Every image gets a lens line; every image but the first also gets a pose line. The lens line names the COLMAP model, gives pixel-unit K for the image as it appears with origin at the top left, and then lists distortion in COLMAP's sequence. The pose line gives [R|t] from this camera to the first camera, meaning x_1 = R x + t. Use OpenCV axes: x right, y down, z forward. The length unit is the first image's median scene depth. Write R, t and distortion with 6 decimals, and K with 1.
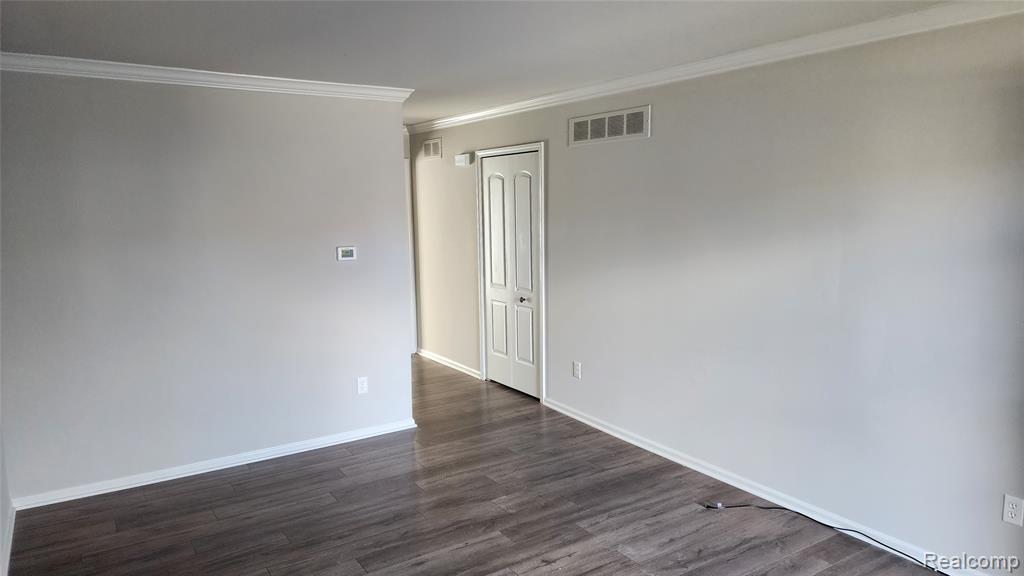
lens RADIAL K [[683.6, 0, 517.6], [0, 683.6, 283.9], [0, 0, 1]] dist [0.073786, -0.074039]
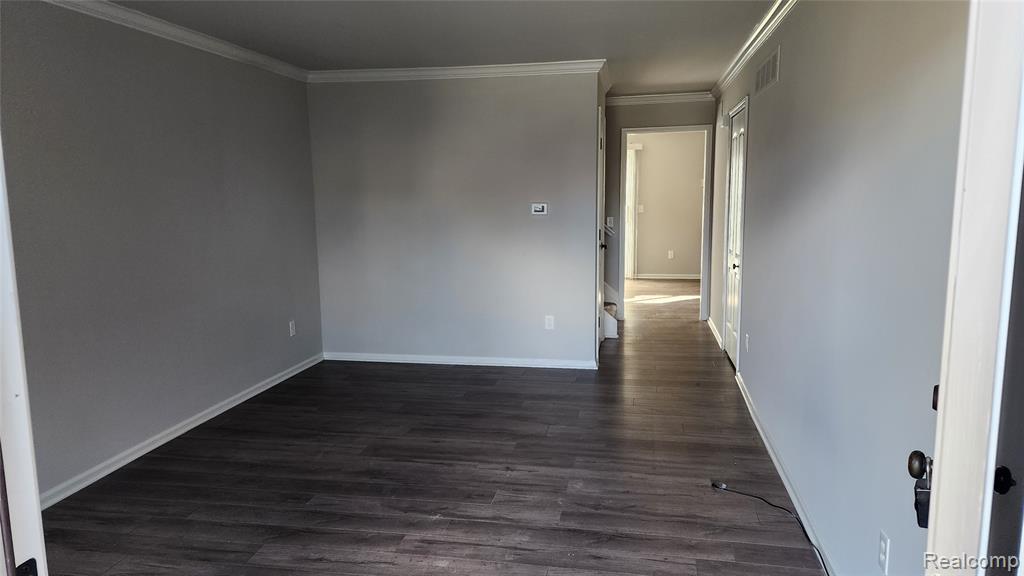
lens RADIAL K [[683.6, 0, 517.6], [0, 683.6, 283.9], [0, 0, 1]] dist [0.073786, -0.074039]
pose [[0.727336, 0.100800, -0.678838, 0.713857], [-0.080625, 0.994855, 0.061340, 0.020612], [0.681529, 0.010116, 0.731721, 0.148898]]
